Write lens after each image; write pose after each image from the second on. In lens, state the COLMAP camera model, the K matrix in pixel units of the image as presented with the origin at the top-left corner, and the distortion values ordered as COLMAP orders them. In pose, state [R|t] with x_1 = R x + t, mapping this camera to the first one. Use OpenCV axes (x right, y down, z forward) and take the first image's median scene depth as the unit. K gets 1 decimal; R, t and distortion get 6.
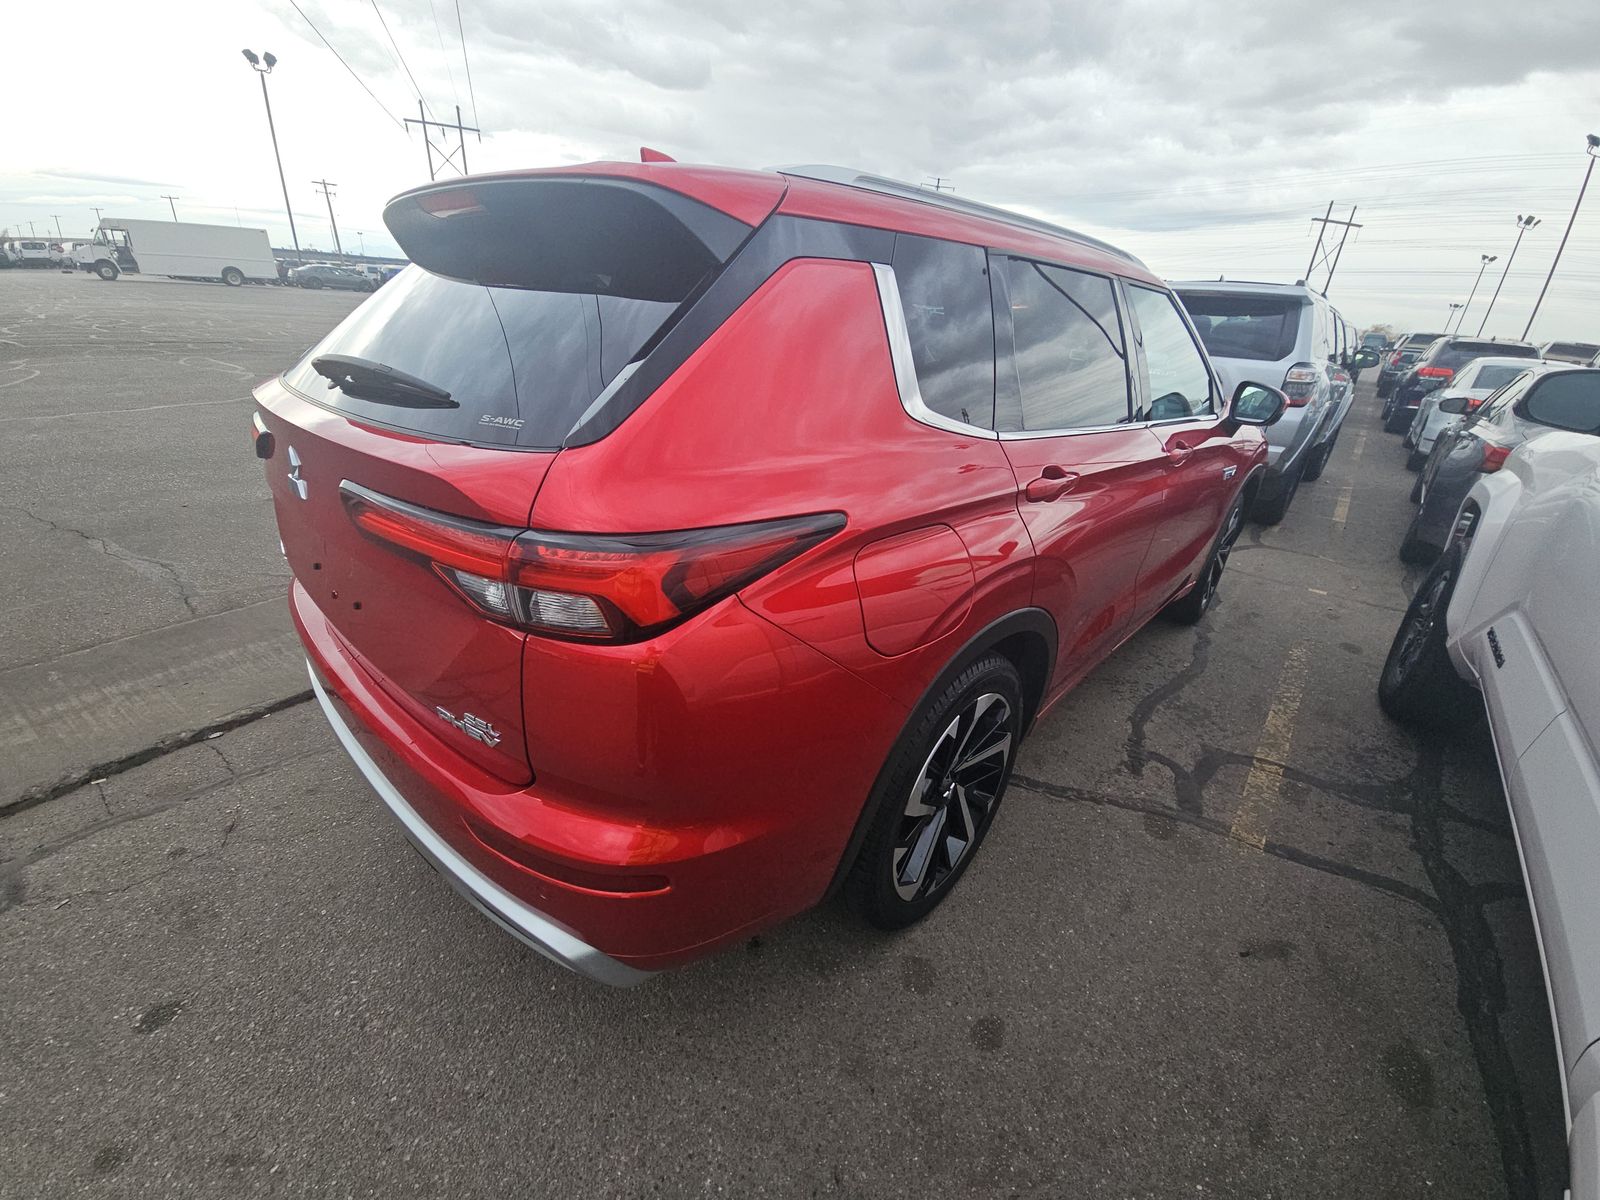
lens RADIAL K [[645.7, 0, 805.8], [0, 645.7, 608.4], [0, 0, 1]] dist [0.002726, -0.005306]
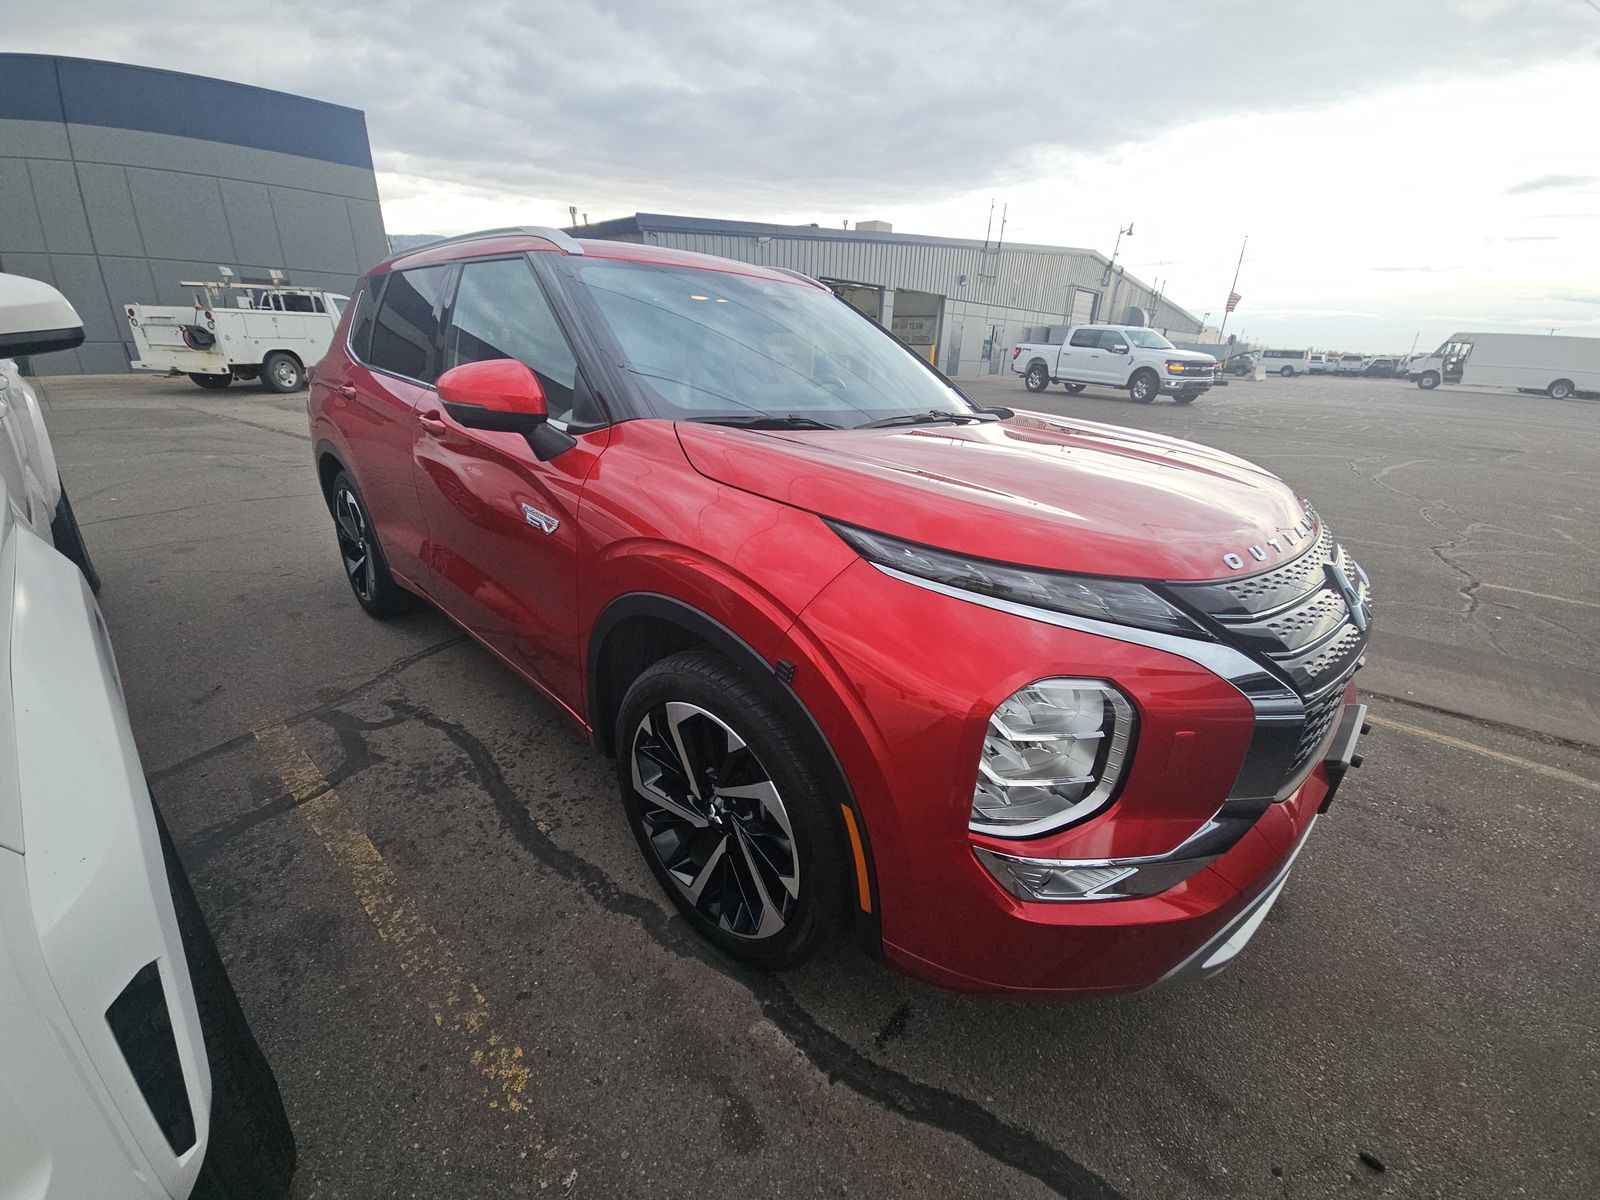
lens RADIAL K [[645.7, 0, 789.6], [0, 645.7, 601.7], [0, 0, 1]] dist [0.002726, -0.005306]
pose [[-0.018509, 0.317062, -0.948224, 1.435420], [-0.466019, 0.836333, 0.288745, -0.501663], [0.884581, 0.447235, 0.132277, 1.338034]]
